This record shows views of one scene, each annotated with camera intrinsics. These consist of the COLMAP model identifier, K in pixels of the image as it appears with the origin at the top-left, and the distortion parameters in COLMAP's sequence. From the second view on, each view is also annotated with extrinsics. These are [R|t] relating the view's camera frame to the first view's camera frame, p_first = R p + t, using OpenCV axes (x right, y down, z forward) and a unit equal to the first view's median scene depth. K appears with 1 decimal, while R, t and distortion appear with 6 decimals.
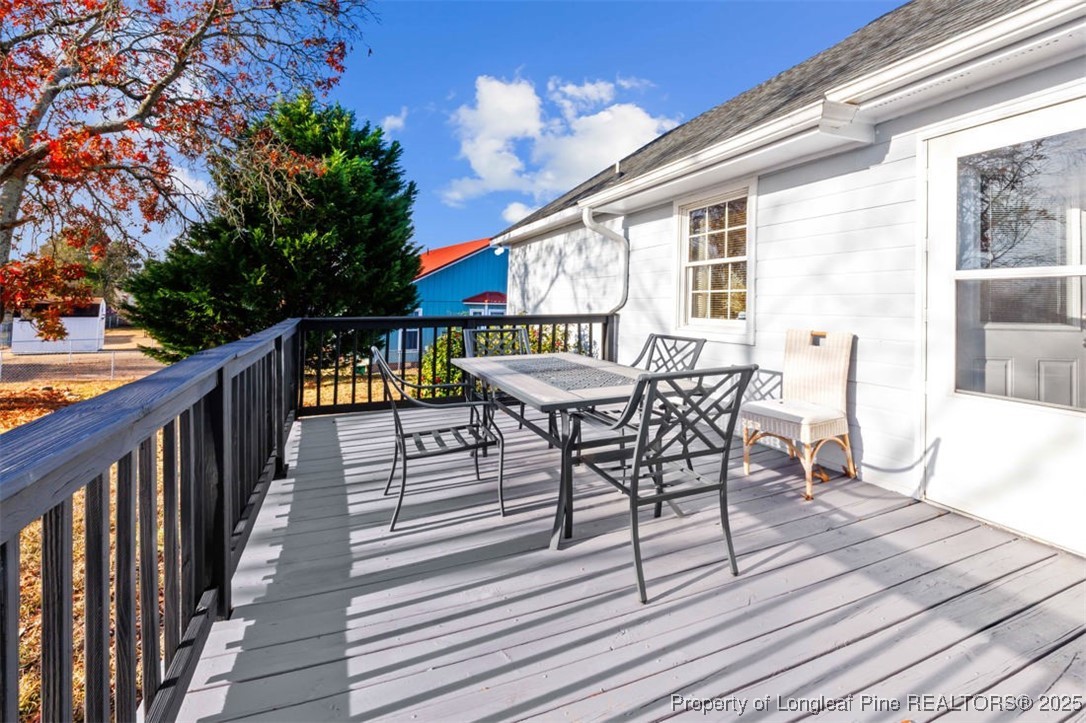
lens RADIAL K [[472.8, 0, 542.2], [0, 472.8, 304.4], [0, 0, 1]] dist [0.003975, 0.000335]
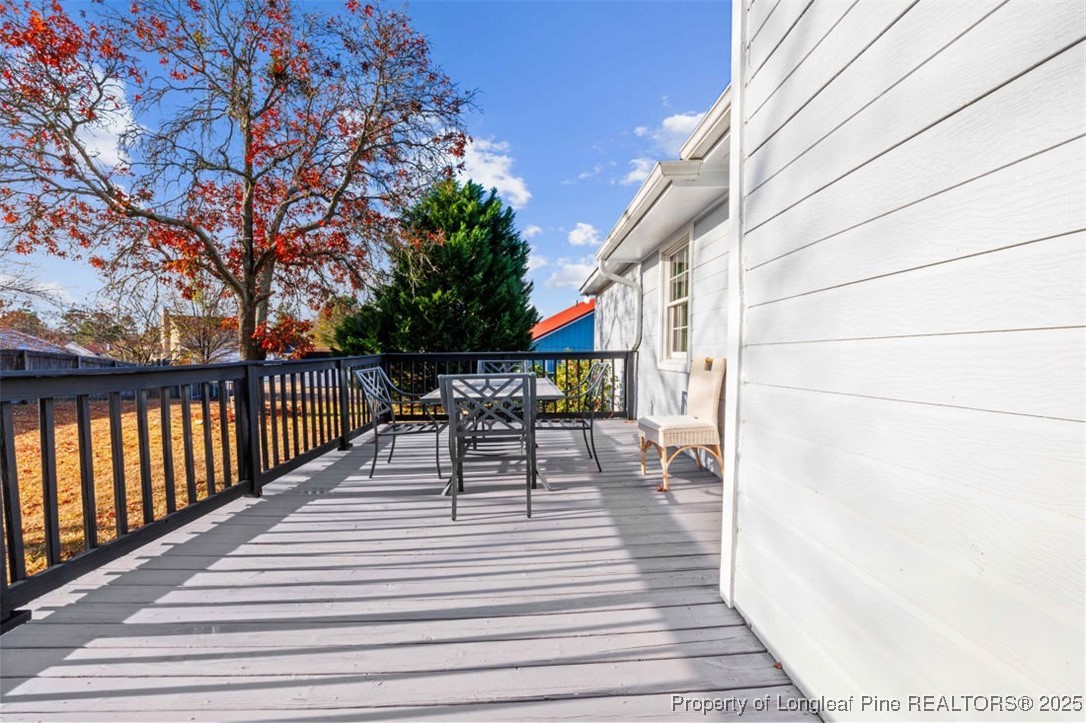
lens RADIAL K [[453.1, 0, 565.0], [0, 453.1, 375.7], [0, 0, 1]] dist [0.000187, 0.000041]
pose [[0.943721, 0.010606, -0.330573, 0.291477], [0.007599, 0.998527, 0.053730, 0.016982], [0.330656, -0.053218, 0.942250, -0.080580]]
